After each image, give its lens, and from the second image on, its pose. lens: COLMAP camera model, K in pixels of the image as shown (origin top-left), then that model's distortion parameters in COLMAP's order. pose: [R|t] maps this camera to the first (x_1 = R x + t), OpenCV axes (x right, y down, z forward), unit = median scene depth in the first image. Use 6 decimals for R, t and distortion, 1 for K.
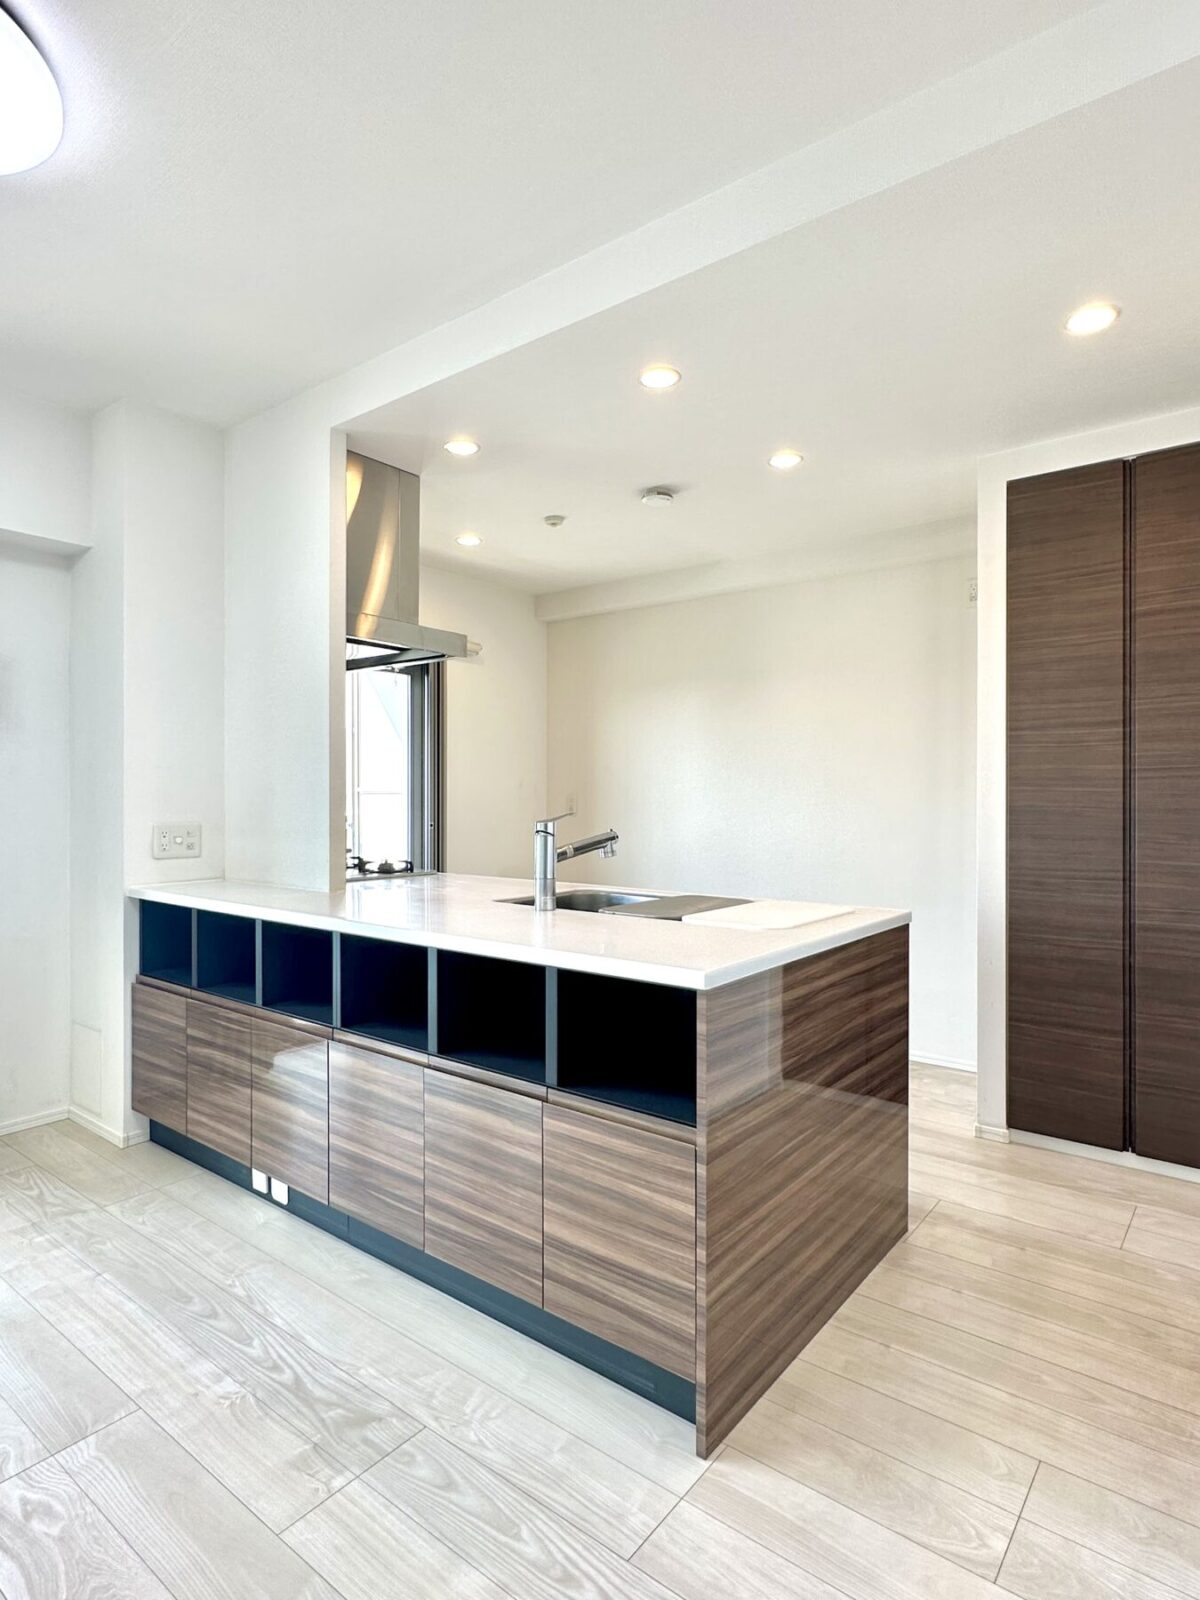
lens RADIAL K [[881.2, 0, 600.0], [0, 881.2, 800.0], [0, 0, 1]] dist [-0.004025, -0.000209]
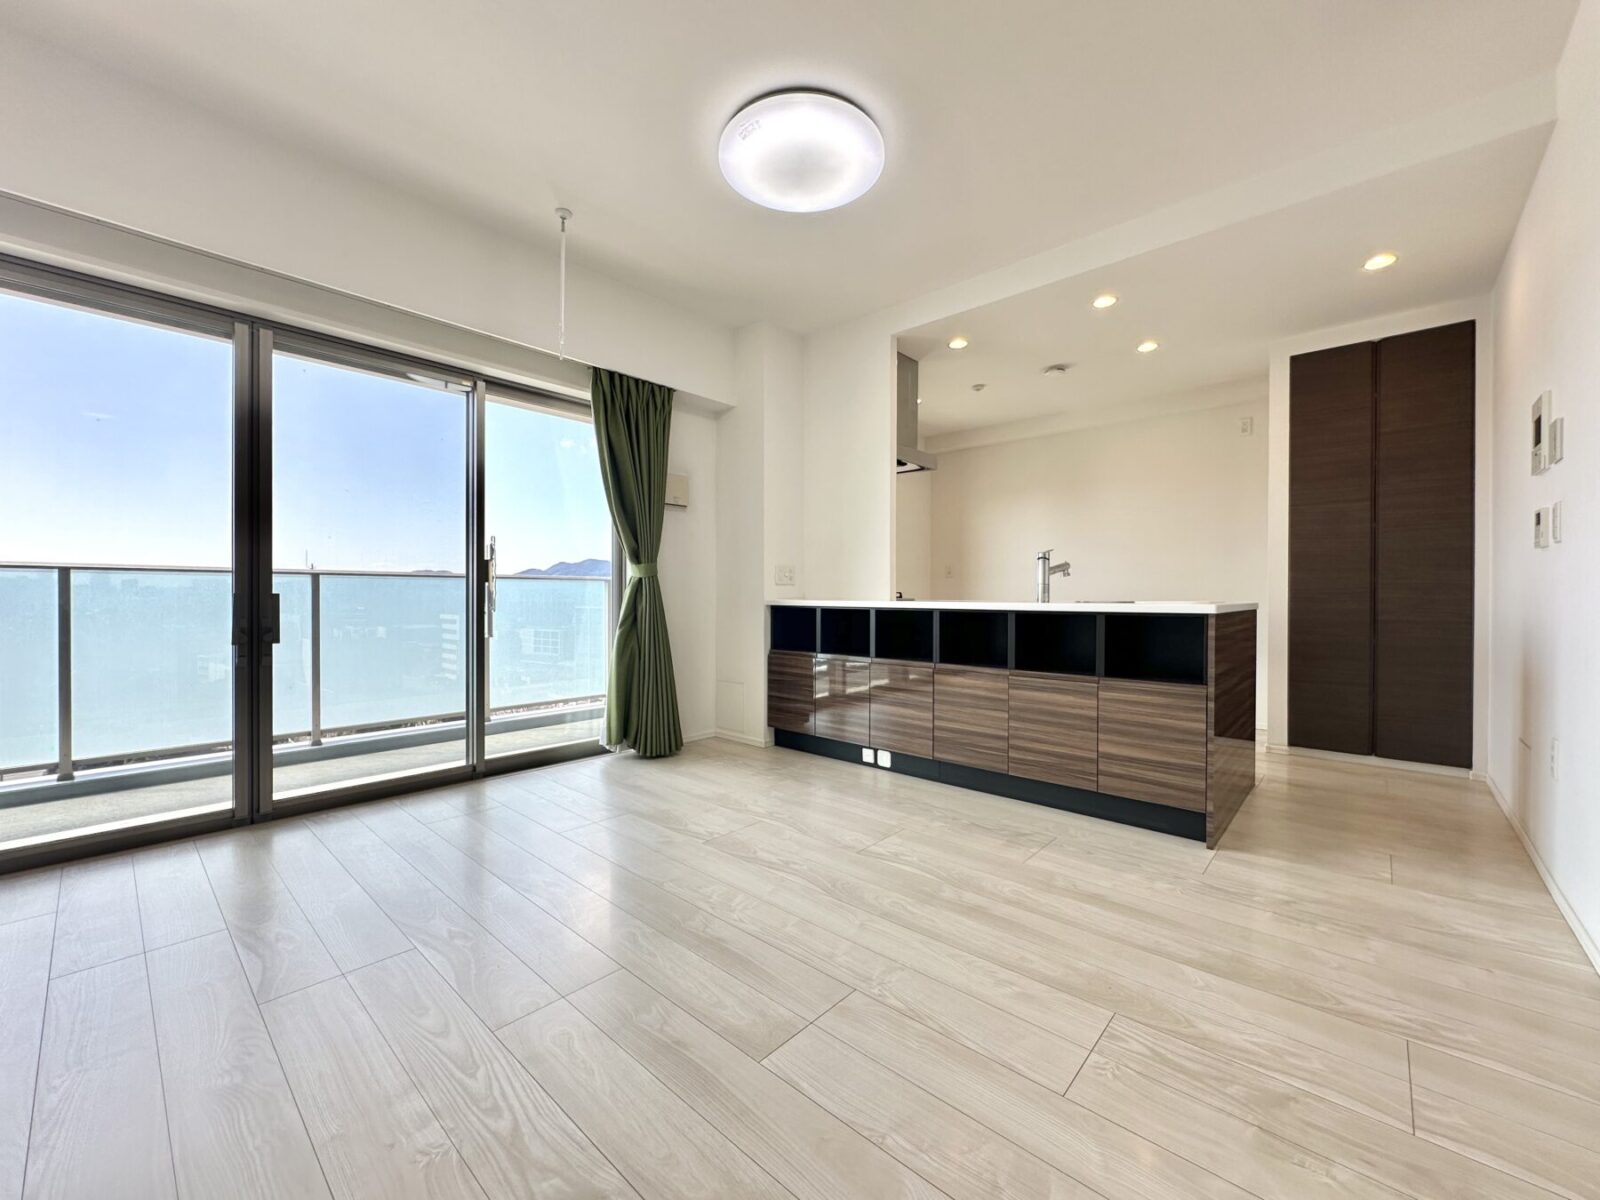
lens RADIAL K [[639.8, 0, 800.0], [0, 639.8, 600.0], [0, 0, 1]] dist [-0.003022, 0.000300]
pose [[0.997530, 0.001495, -0.070223, -0.451528], [-0.001236, 0.999992, 0.003730, 0.113414], [0.070228, -0.003634, 0.997524, -0.322243]]
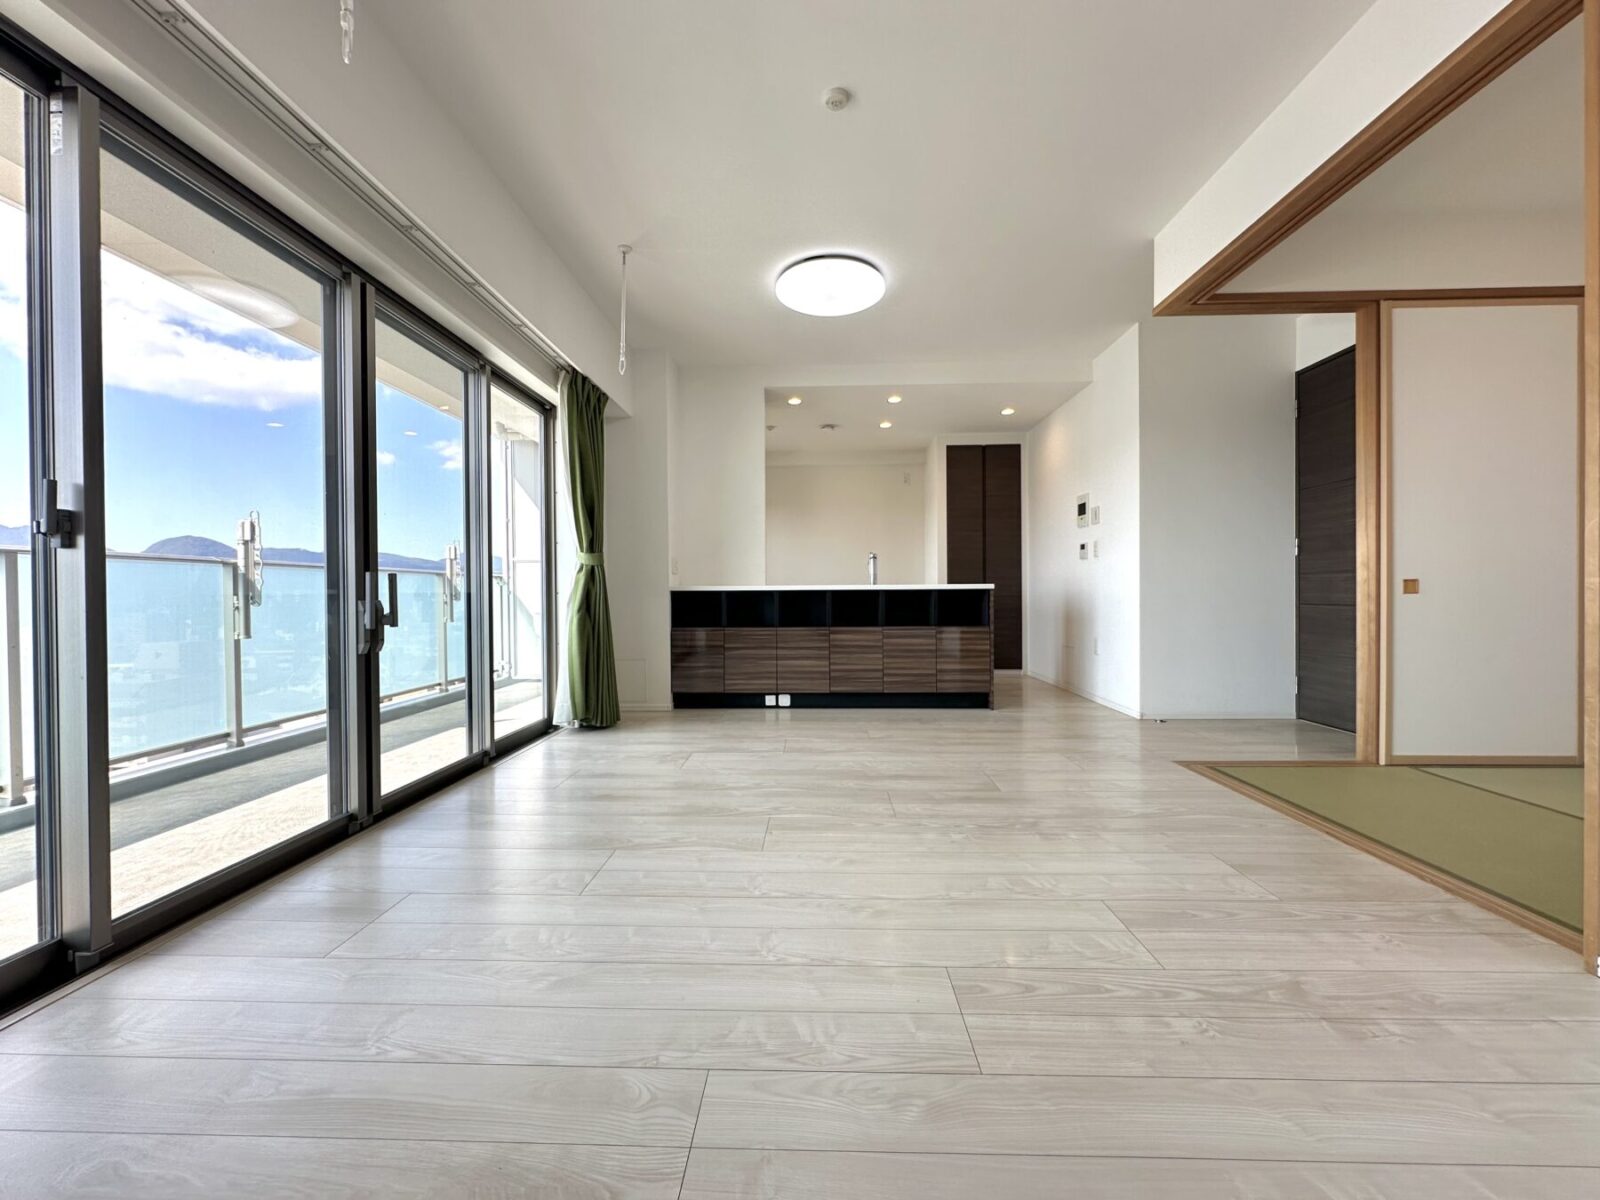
lens RADIAL K [[642.1, 0, 800.0], [0, 642.1, 600.0], [0, 0, 1]] dist [-0.000208, 0.000173]
pose [[0.804216, -0.014521, 0.594160, -1.423287], [0.011272, 0.999894, 0.009180, 0.144879], [-0.594231, -0.000685, 0.804294, -0.489493]]
